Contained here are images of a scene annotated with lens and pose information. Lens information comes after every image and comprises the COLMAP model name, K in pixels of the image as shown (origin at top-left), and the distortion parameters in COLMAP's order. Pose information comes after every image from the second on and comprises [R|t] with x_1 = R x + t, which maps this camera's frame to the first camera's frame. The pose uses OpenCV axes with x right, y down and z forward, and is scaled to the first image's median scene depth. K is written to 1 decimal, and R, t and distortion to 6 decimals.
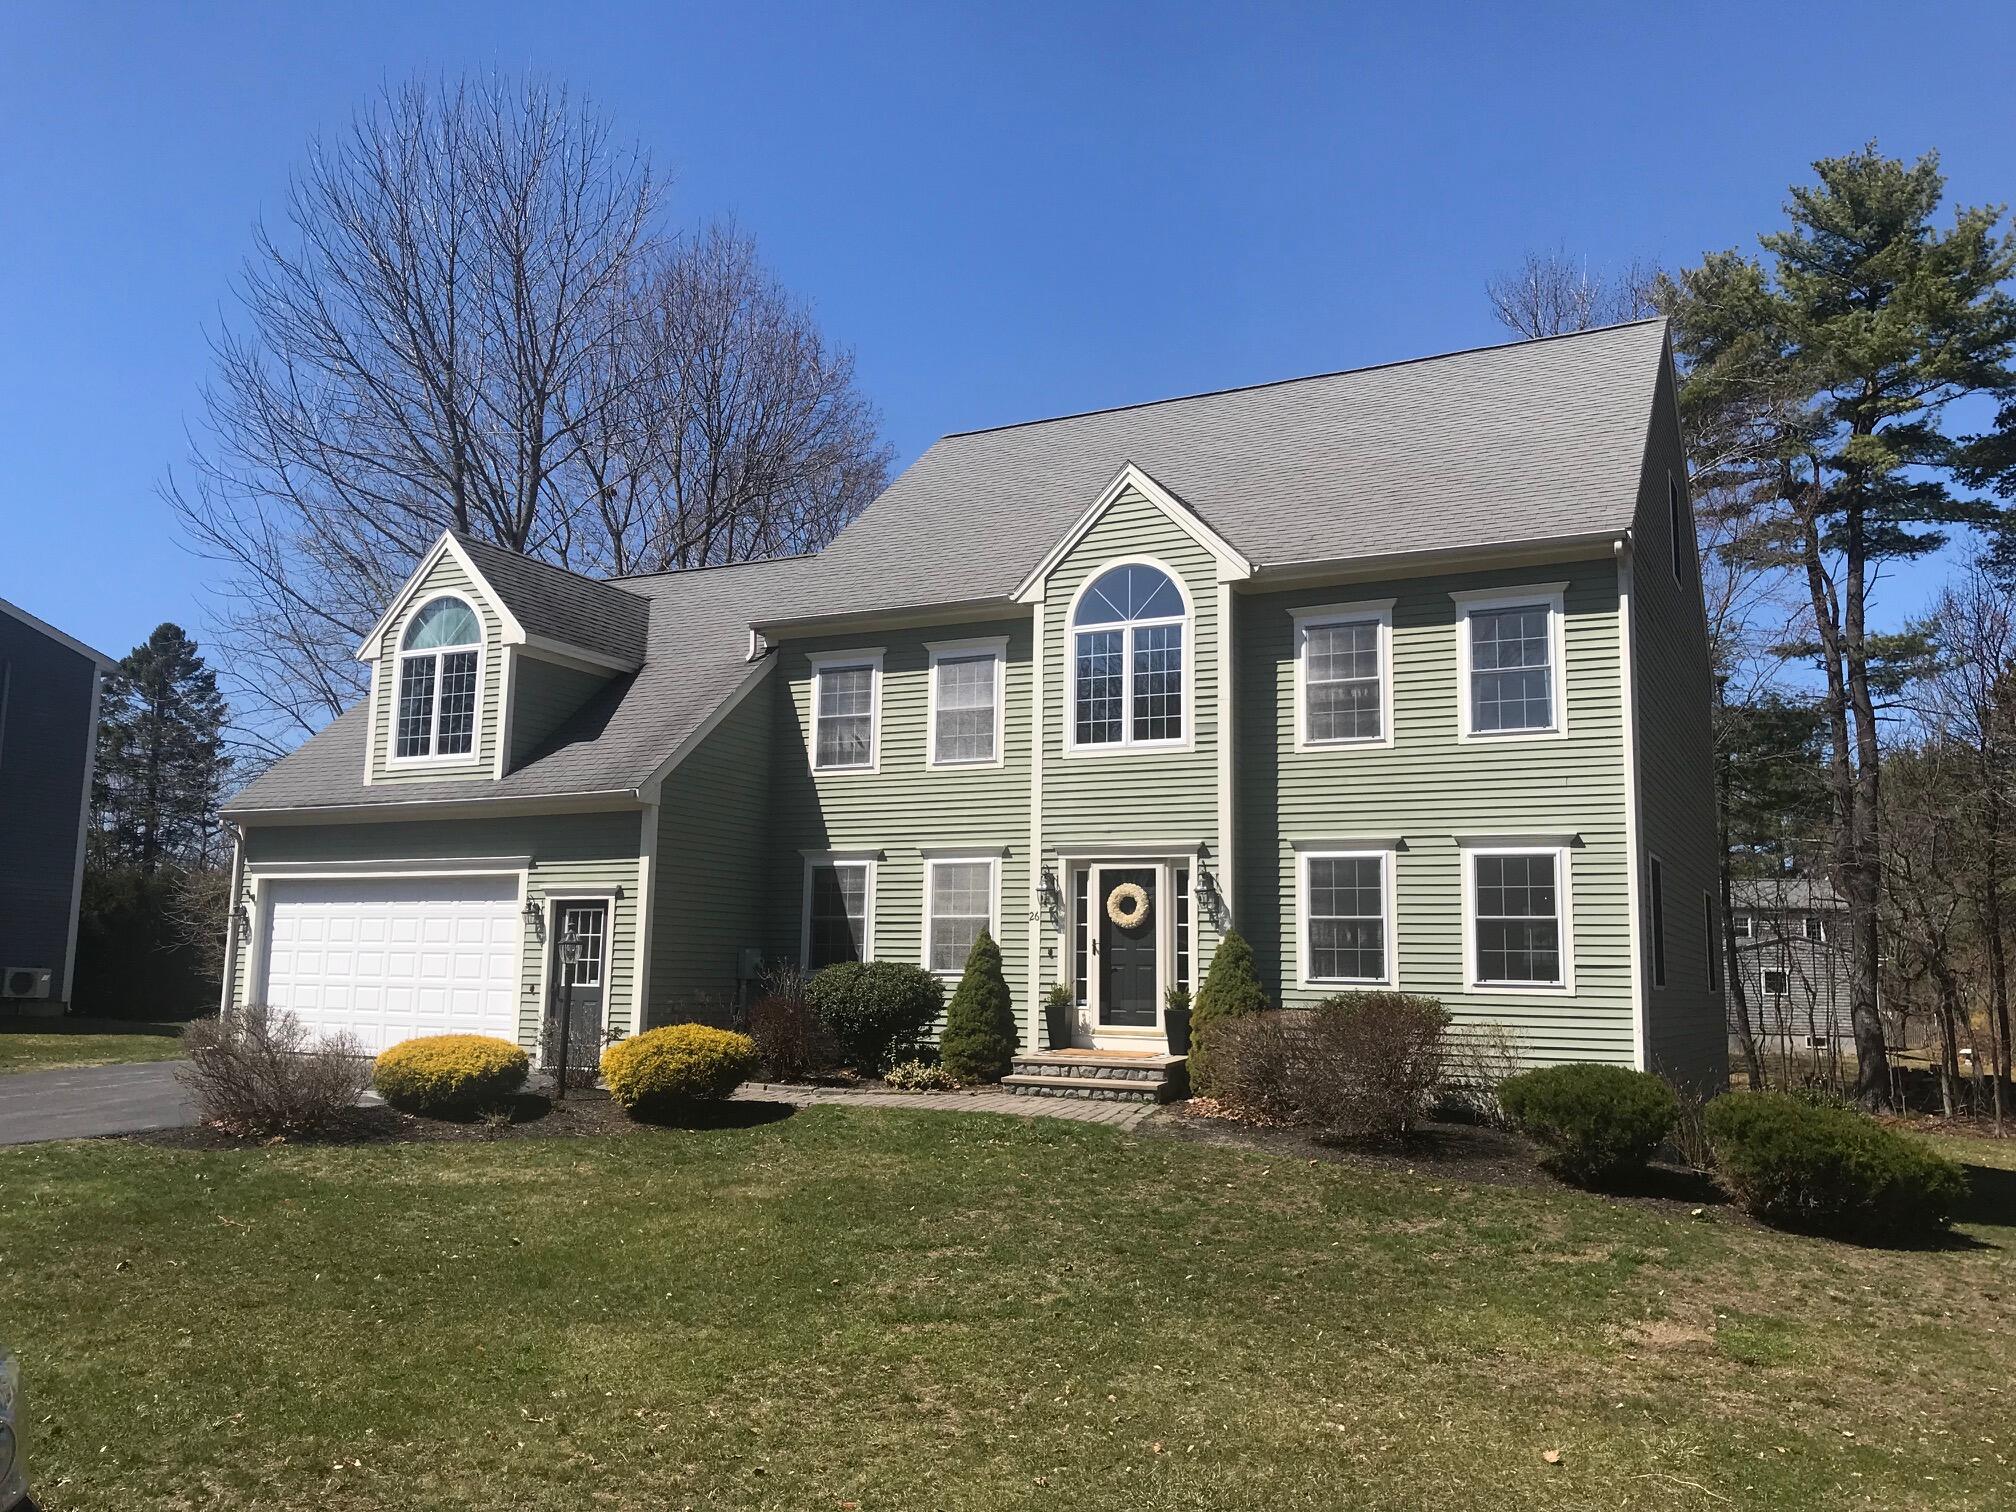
lens RADIAL K [[1615.9, 0, 1008.0], [0, 1615.9, 756.0], [0, 0, 1]] dist [0.095611, -0.144511]
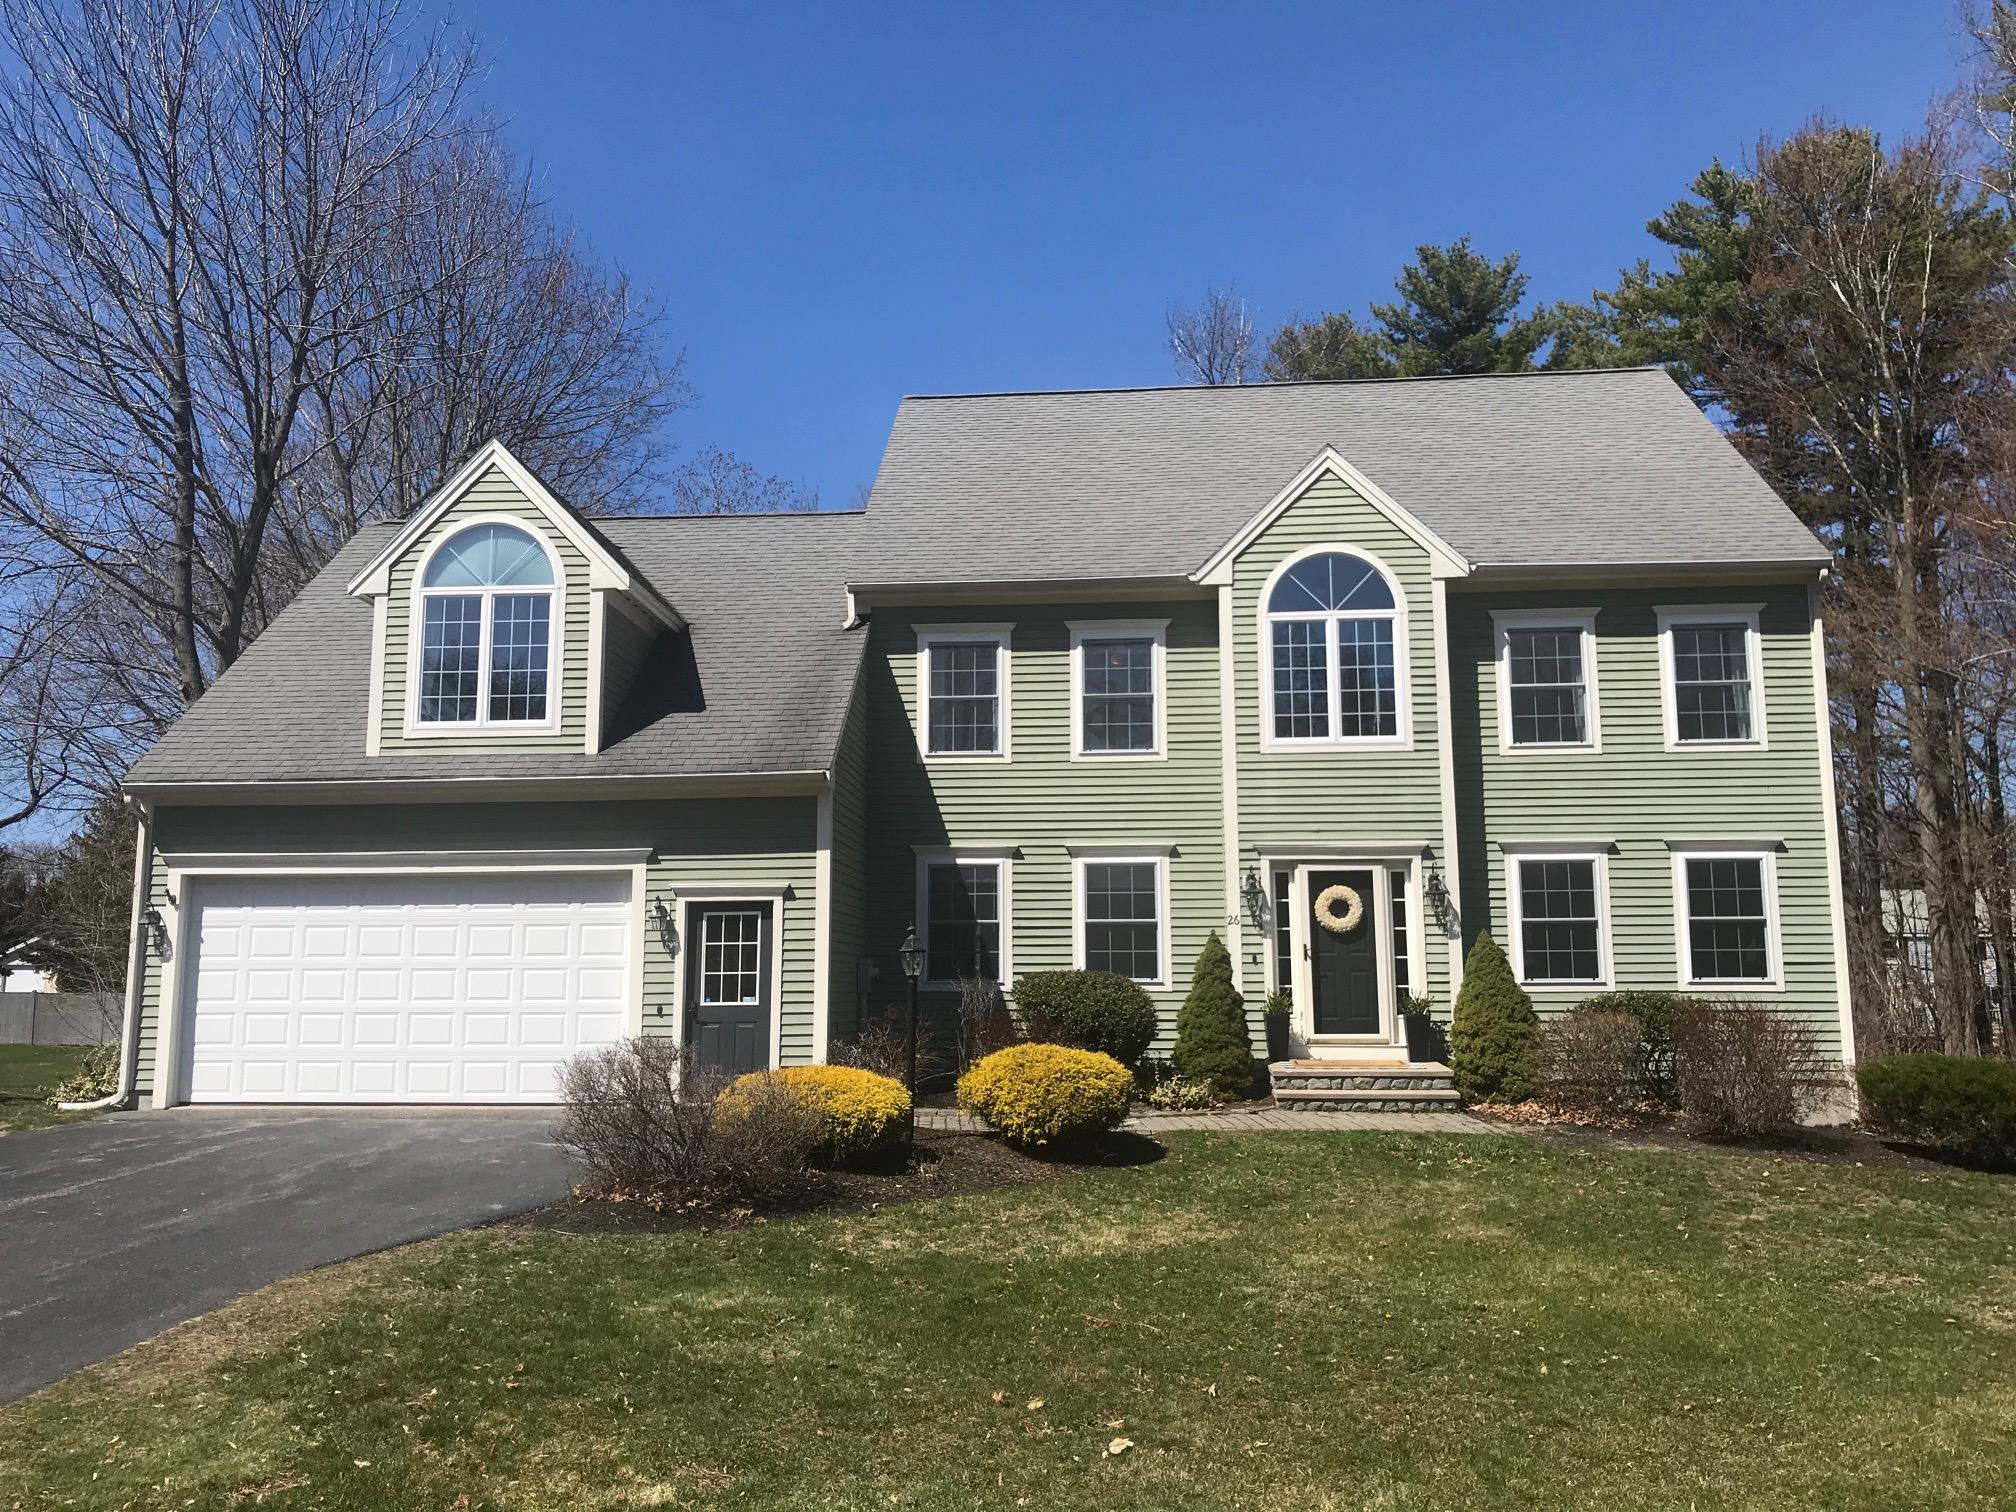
lens RADIAL K [[1634.1, 0, 996.1], [0, 1634.1, 762.5], [0, 0, 1]] dist [0.099291, -0.251003]
pose [[0.920890, 0.033574, 0.388375, -0.480150], [-0.032918, 0.999423, -0.008343, 0.020404], [-0.388431, -0.005102, 0.921464, 0.180194]]
